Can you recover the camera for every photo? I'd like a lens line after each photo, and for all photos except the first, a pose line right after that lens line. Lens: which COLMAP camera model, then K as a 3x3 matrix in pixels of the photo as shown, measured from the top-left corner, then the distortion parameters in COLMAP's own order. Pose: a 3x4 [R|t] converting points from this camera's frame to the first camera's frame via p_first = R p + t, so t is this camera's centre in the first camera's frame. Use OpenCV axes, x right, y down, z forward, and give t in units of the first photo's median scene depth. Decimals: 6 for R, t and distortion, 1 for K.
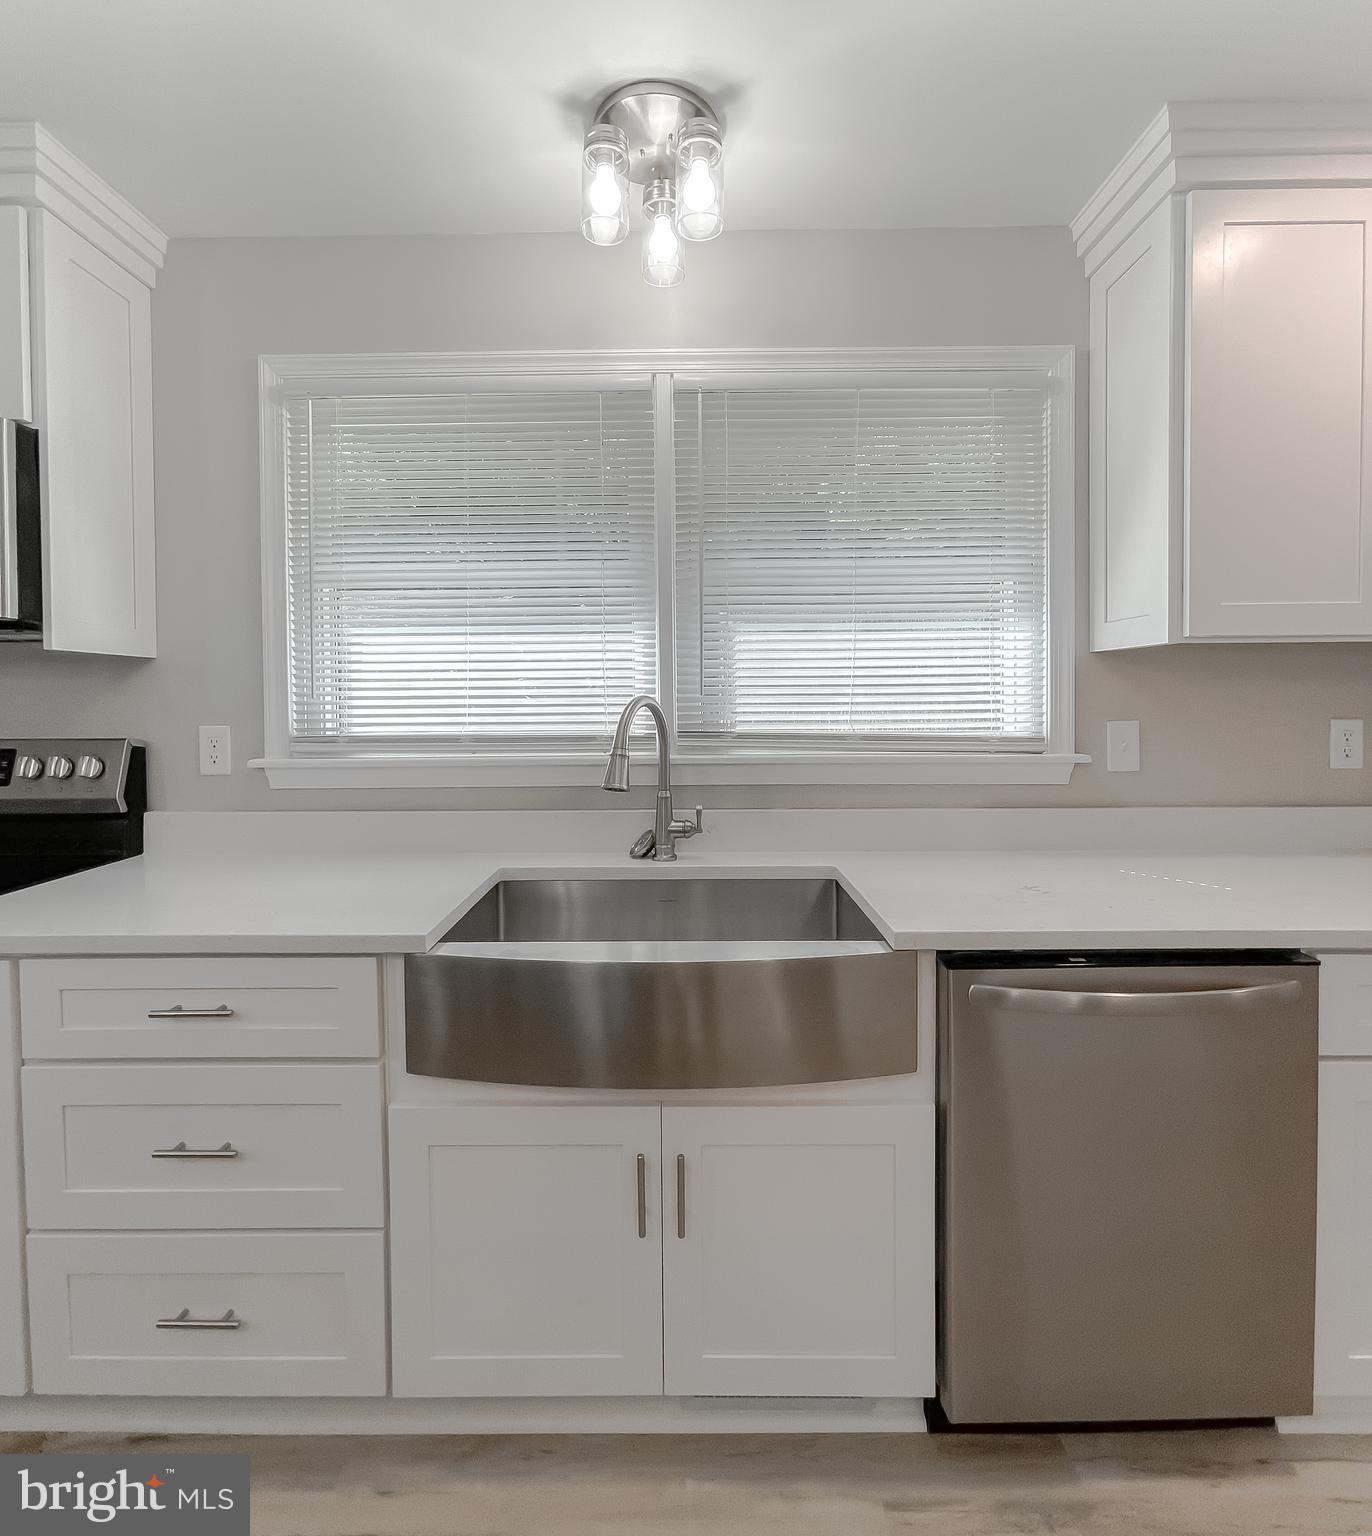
lens RADIAL K [[743.5, 0, 684.1], [0, 743.5, 717.6], [0, 0, 1]] dist [-0.001182, -0.000408]
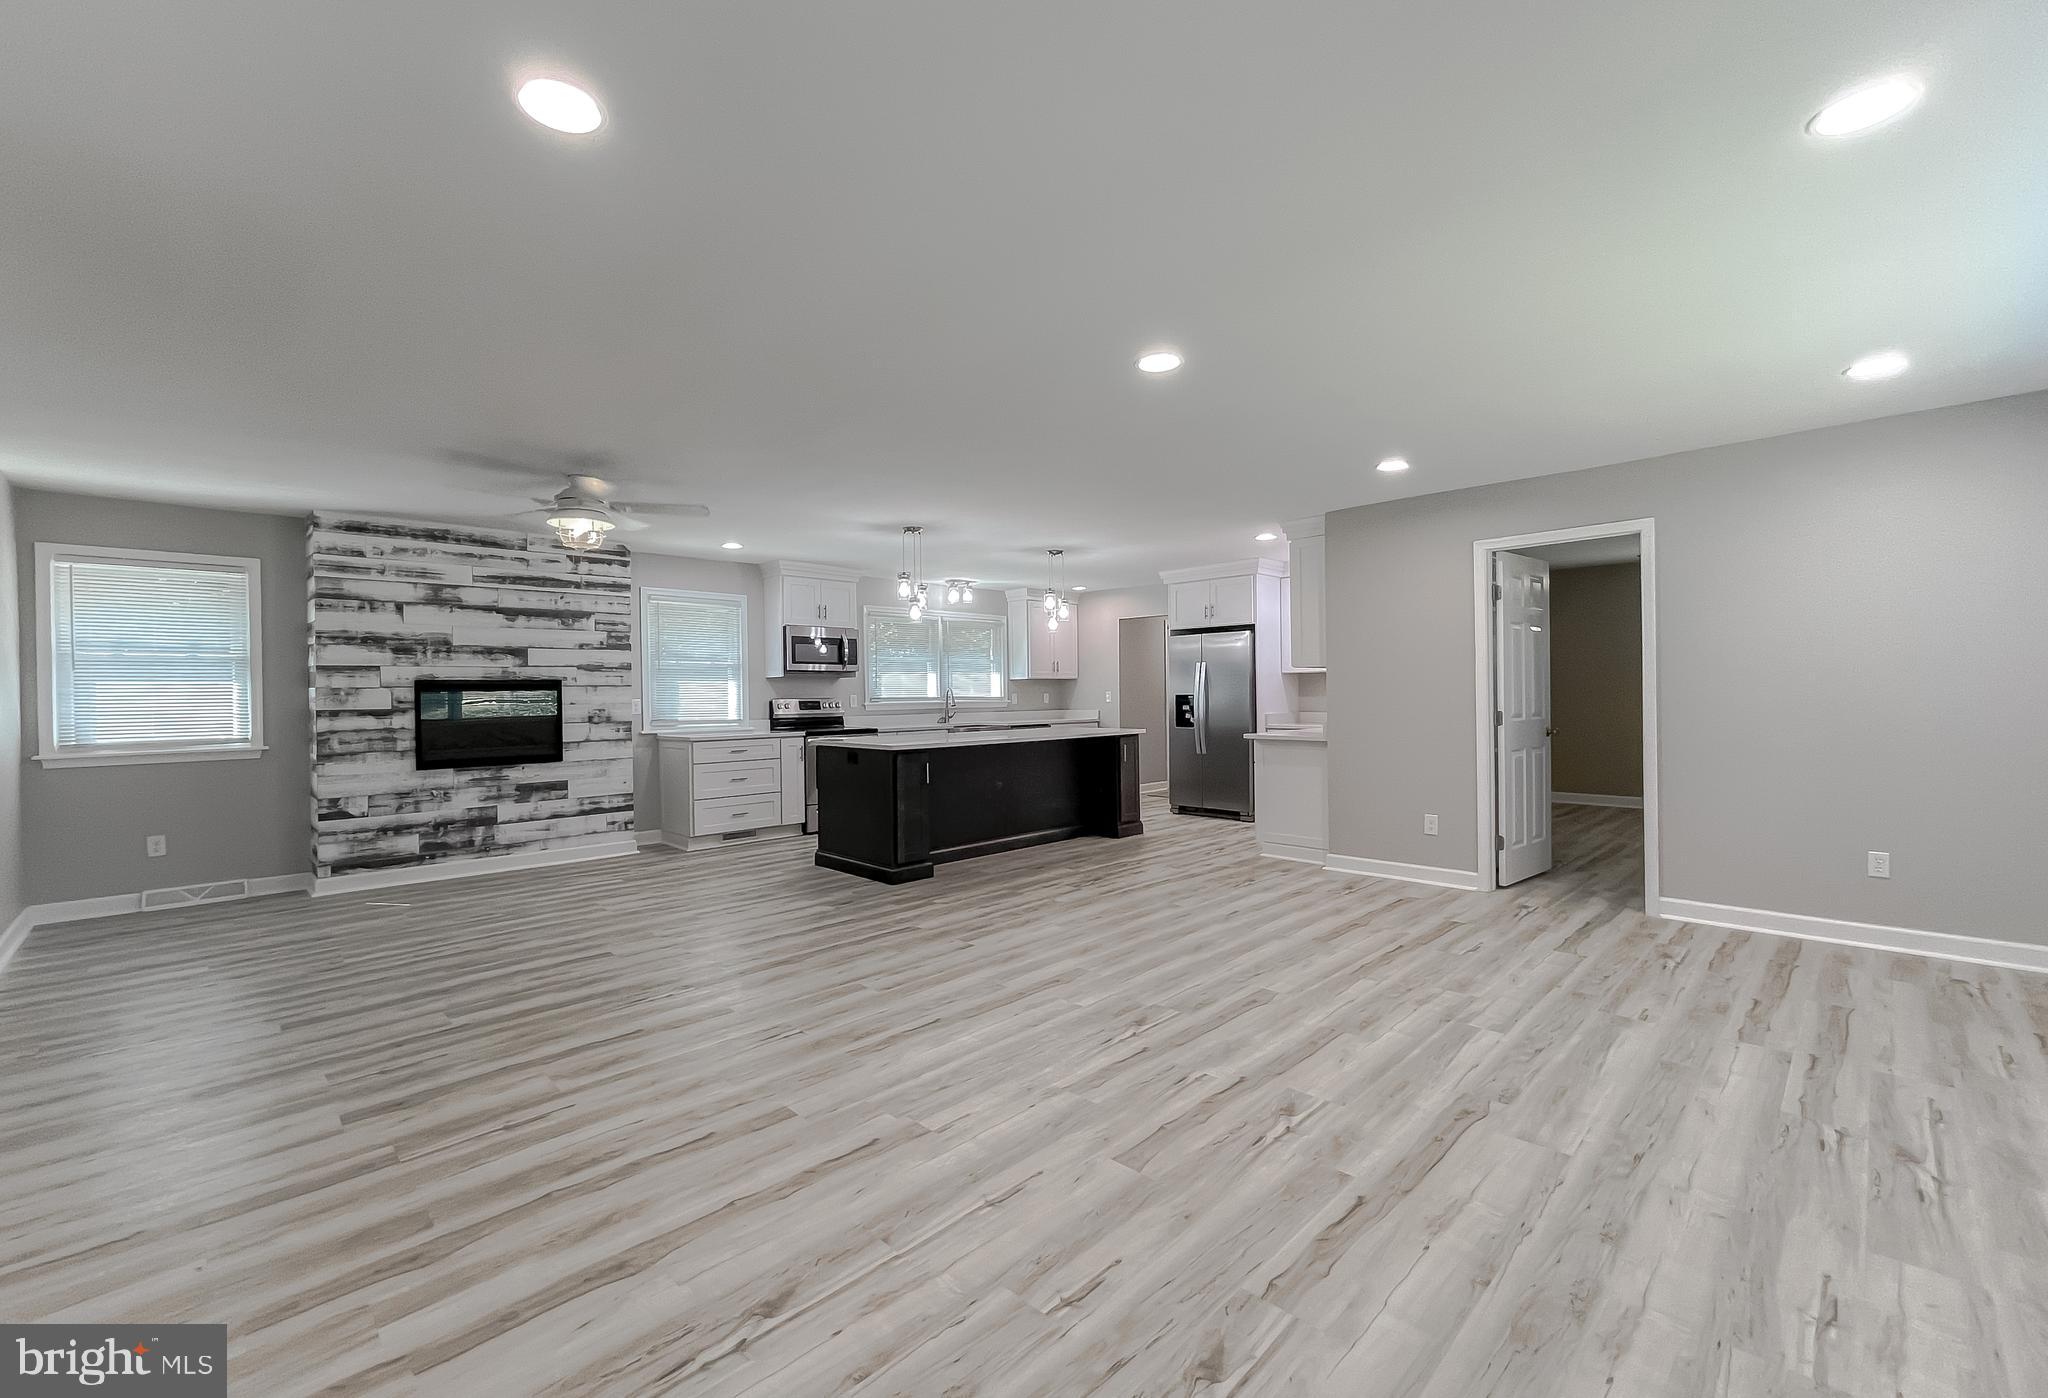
lens RADIAL K [[851.9, 0, 1027.6], [0, 851.9, 700.7], [0, 0, 1]] dist [-0.033952, 0.015811]
pose [[0.699360, -0.008247, 0.714722, -3.523801], [0.025242, 0.999595, -0.013165, 0.134500], [-0.714324, 0.027248, 0.699285, -3.124066]]
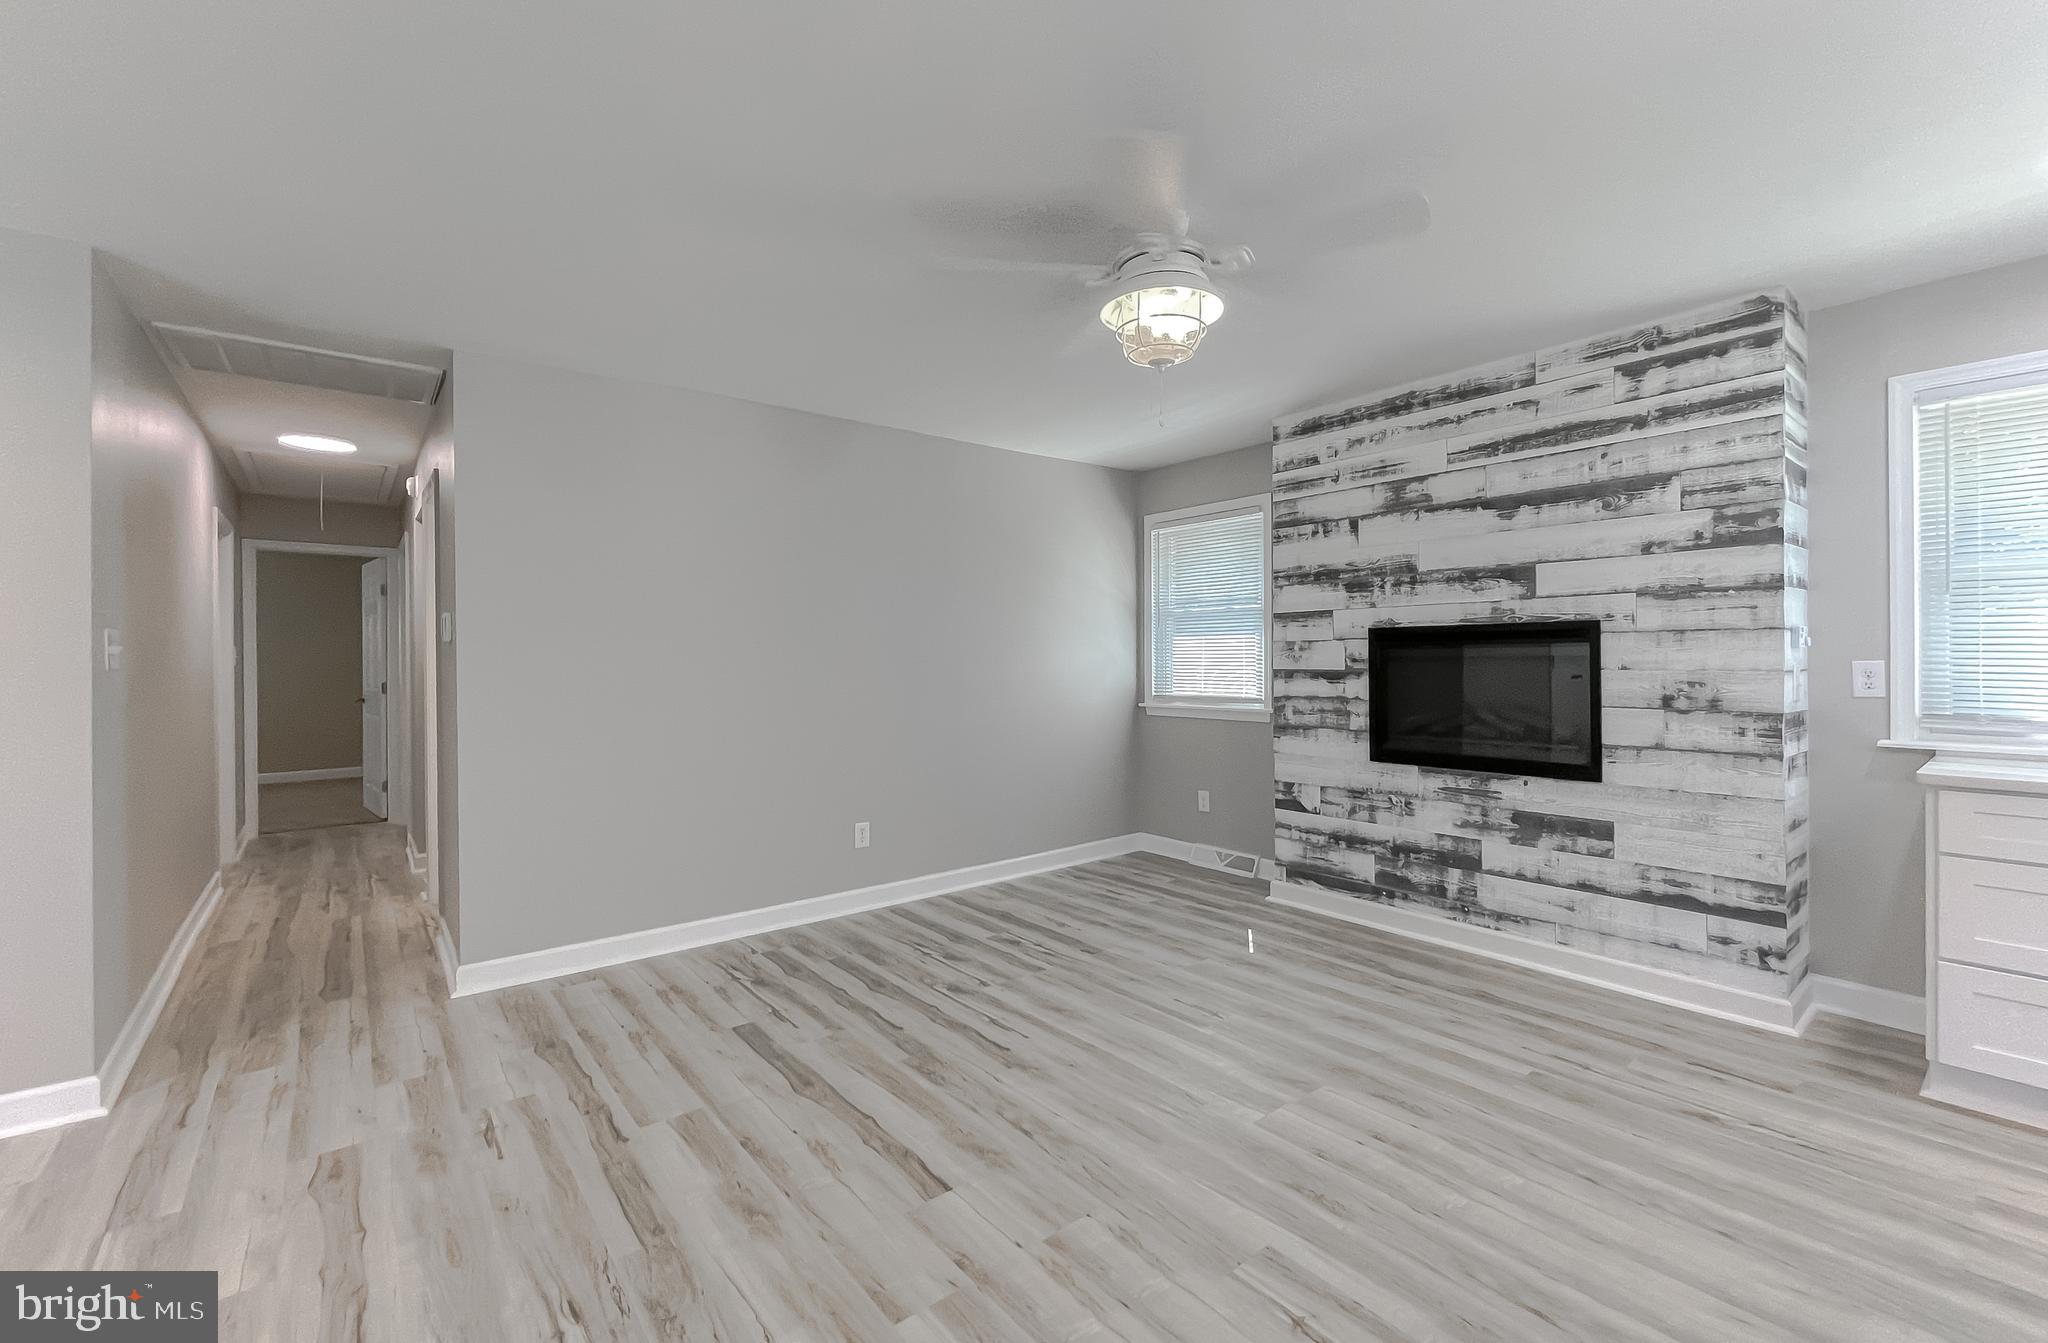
lens RADIAL K [[850.4, 0, 1019.6], [0, 850.4, 657.2], [0, 0, 1]] dist [-0.000250, 0.000490]
pose [[0.631272, 0.002650, -0.775557, -1.671657], [-0.016092, 0.999824, -0.009681, 0.063513], [0.775394, 0.018591, 0.631204, -1.257138]]
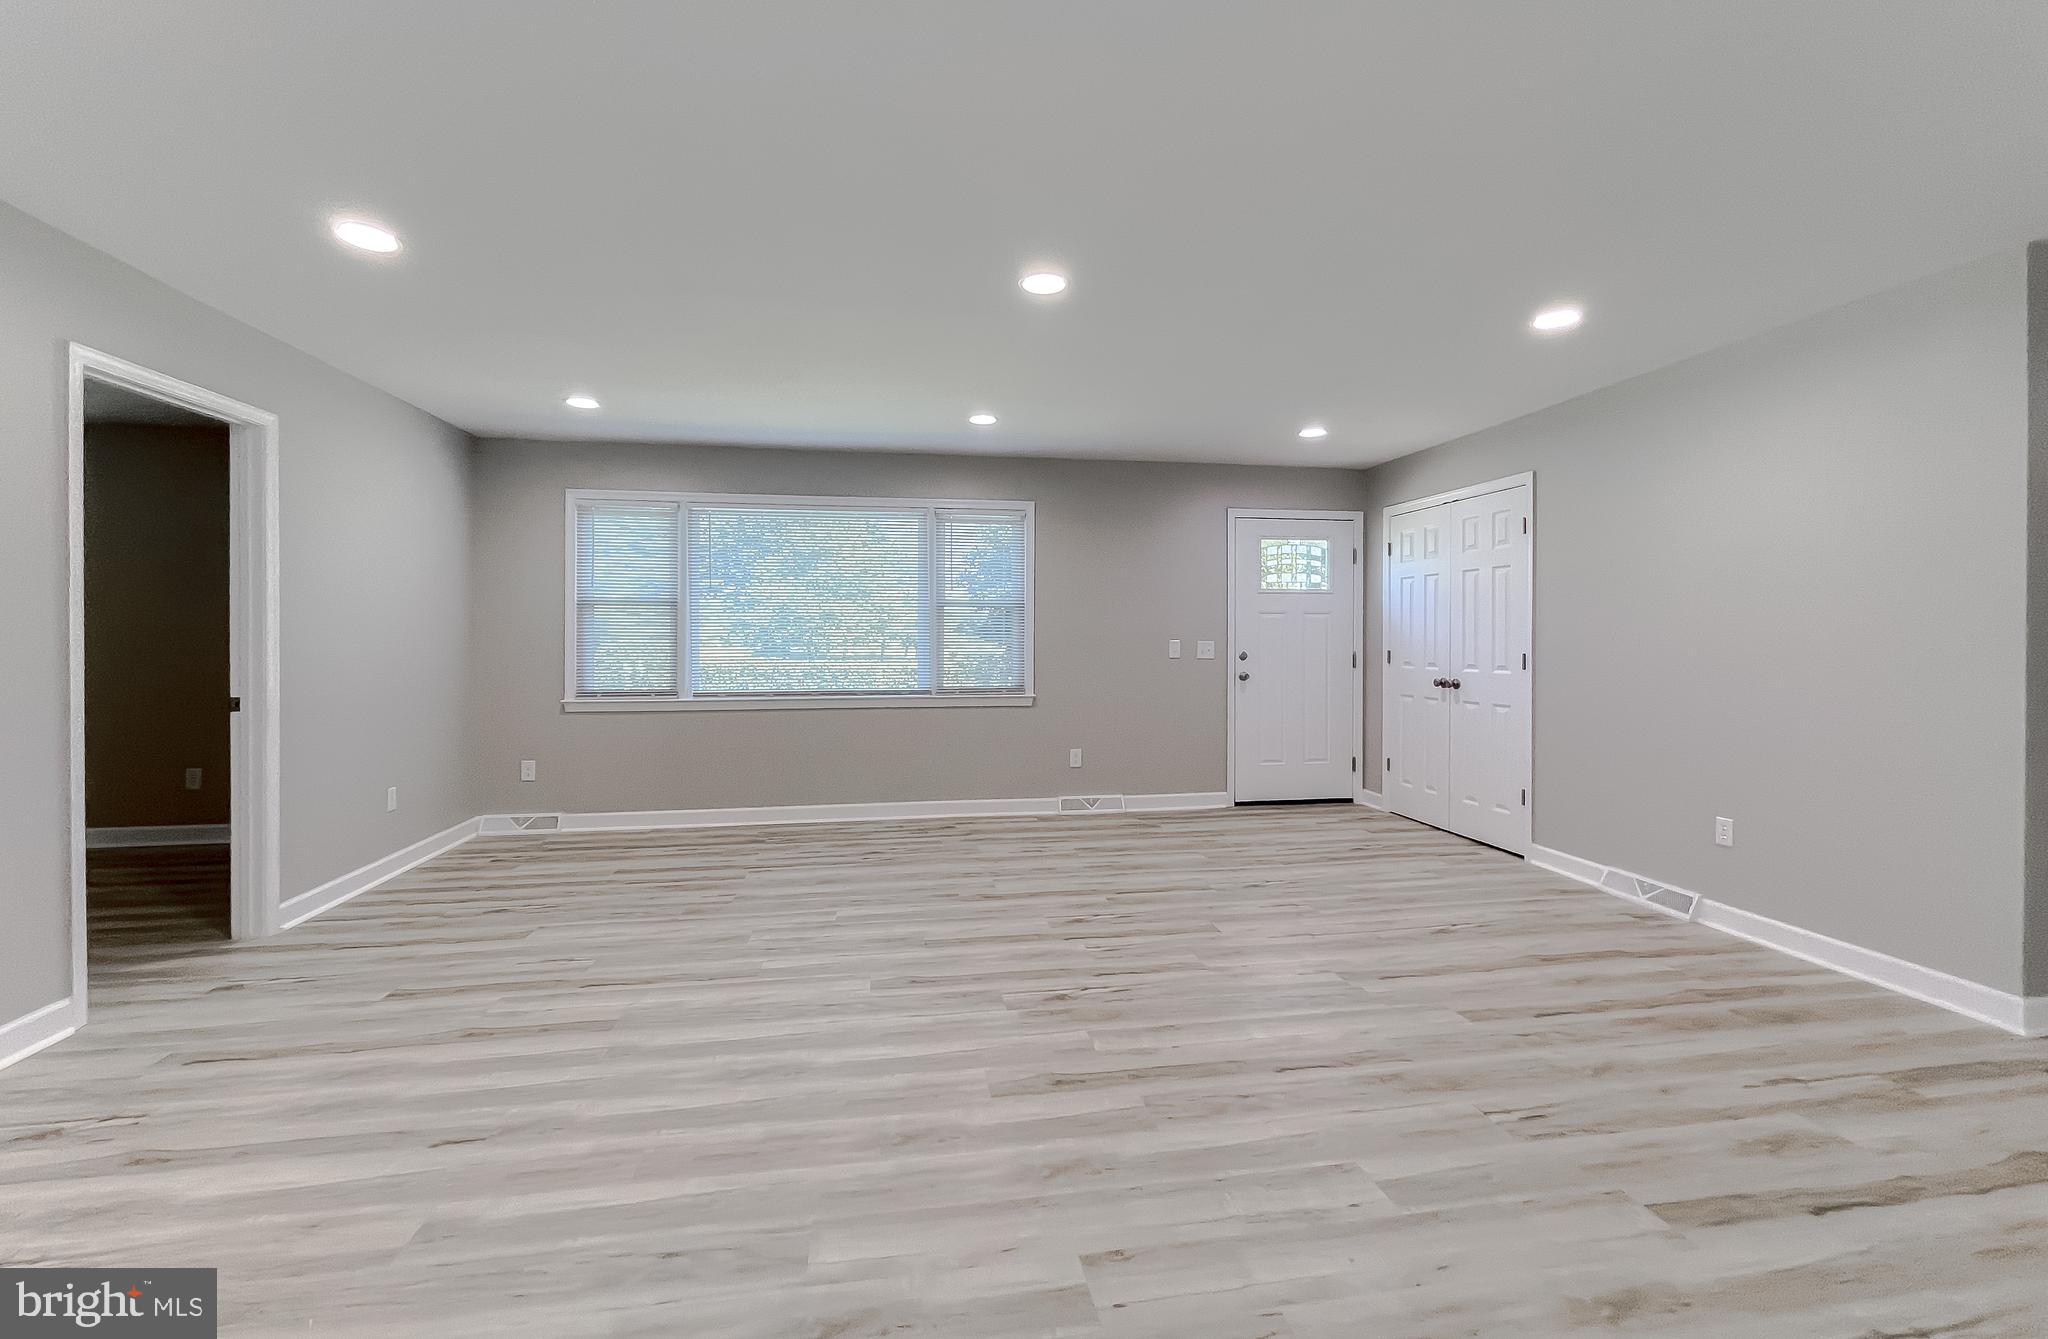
lens RADIAL K [[850.4, 0, 1019.6], [0, 850.4, 655.2], [0, 0, 1]] dist [-0.000250, 0.000490]
pose [[-0.983236, 0.008938, -0.182120, -1.657330], [0.000378, 0.998896, 0.046983, 0.071349], [0.182339, 0.046126, -0.982153, -0.391020]]
